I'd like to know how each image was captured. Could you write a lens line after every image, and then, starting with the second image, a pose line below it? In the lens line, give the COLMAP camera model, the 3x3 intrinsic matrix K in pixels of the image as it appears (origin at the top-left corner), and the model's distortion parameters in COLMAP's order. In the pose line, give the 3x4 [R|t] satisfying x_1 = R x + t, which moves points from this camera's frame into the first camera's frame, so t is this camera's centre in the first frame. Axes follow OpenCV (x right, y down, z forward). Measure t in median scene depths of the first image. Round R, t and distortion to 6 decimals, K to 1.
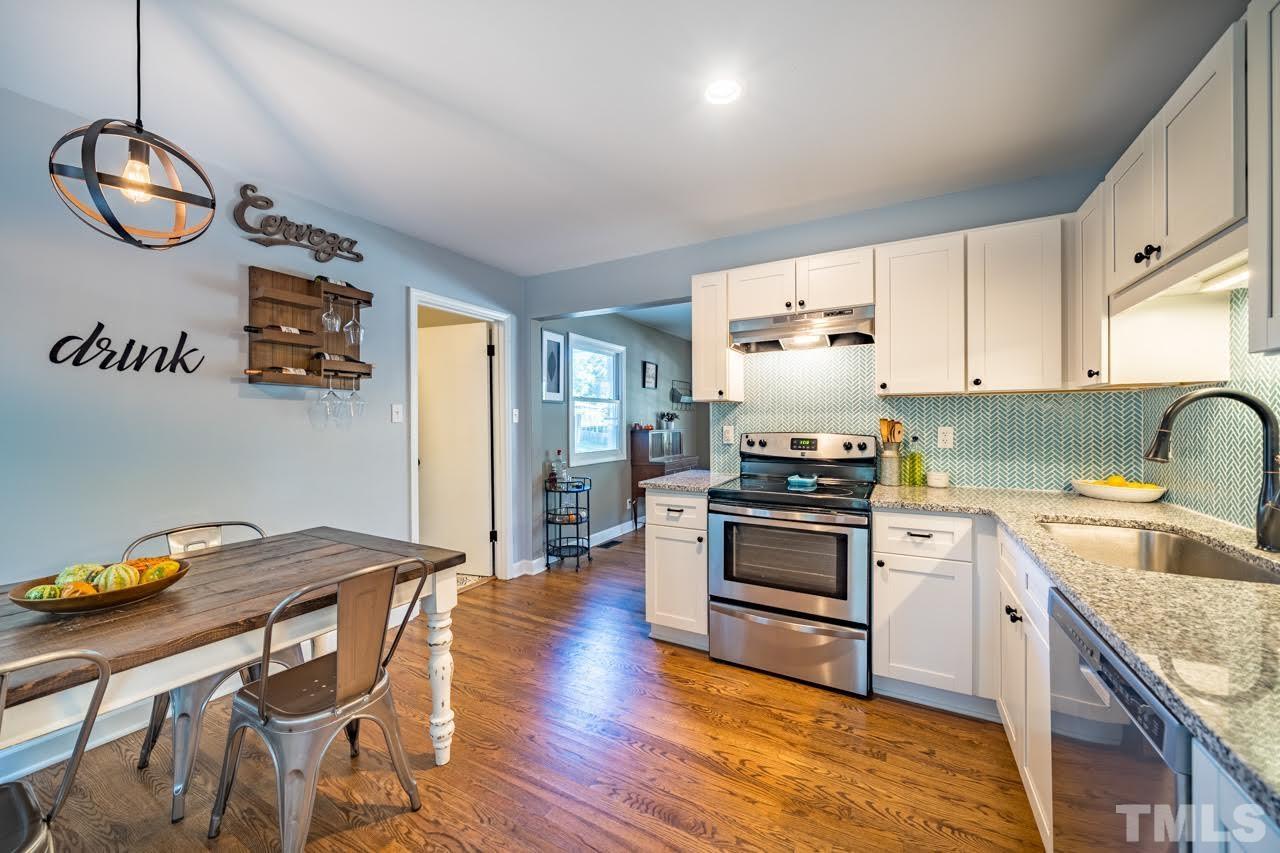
lens RADIAL K [[458.5, 0, 636.2], [0, 458.5, 424.3], [0, 0, 1]] dist [0.000604, 0.000040]
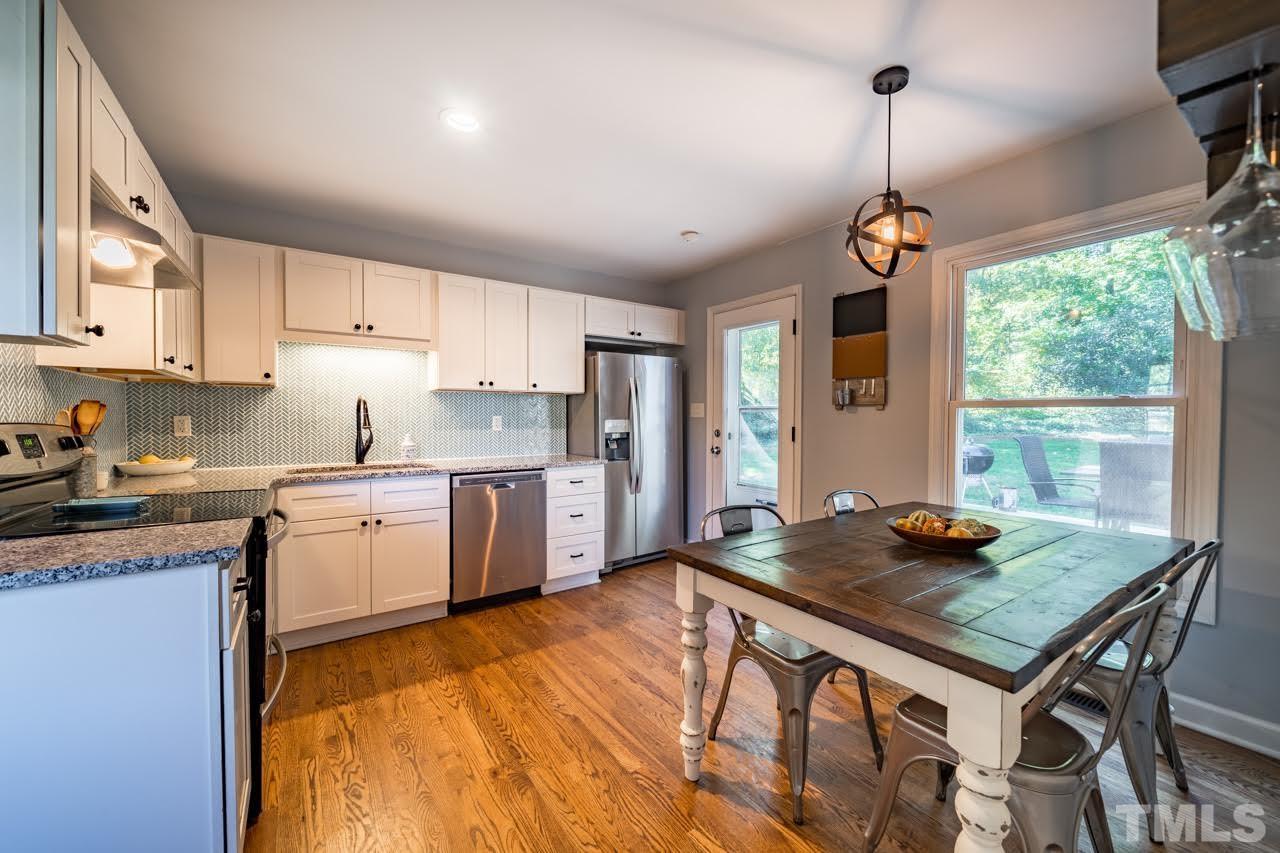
lens RADIAL K [[458.5, 0, 636.2], [0, 458.5, 424.3], [0, 0, 1]] dist [0.000604, 0.000040]
pose [[-0.893126, -0.004111, 0.449787, -0.490775], [0.004992, 0.999806, 0.019051, 0.014947], [-0.449778, 0.019260, -0.892933, 1.251717]]
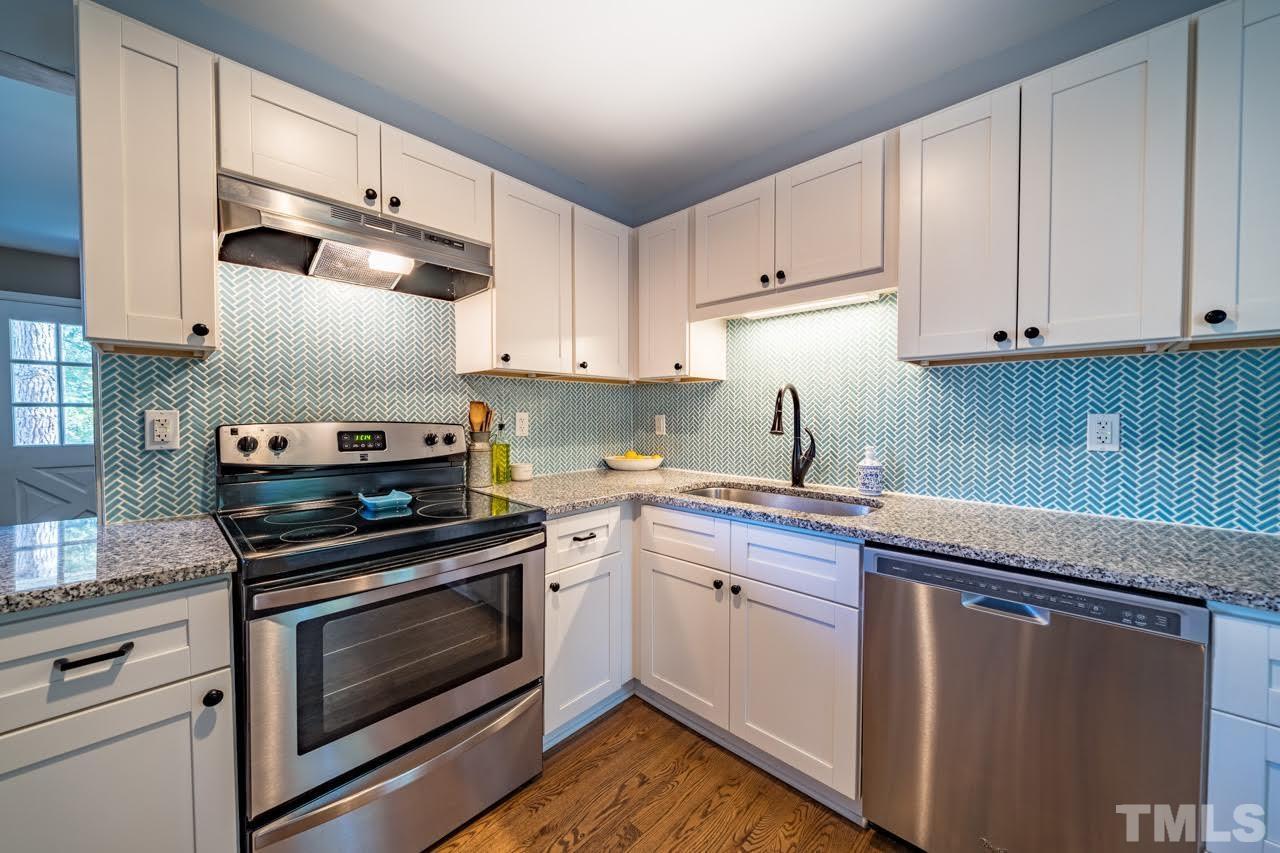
lens RADIAL K [[458.5, 0, 636.2], [0, 458.5, 424.3], [0, 0, 1]] dist [0.000604, 0.000040]
pose [[0.250166, -0.017198, 0.968050, -0.144099], [0.003320, 0.999852, 0.016905, 0.014497], [-0.968197, -0.001015, 0.250186, 0.564068]]
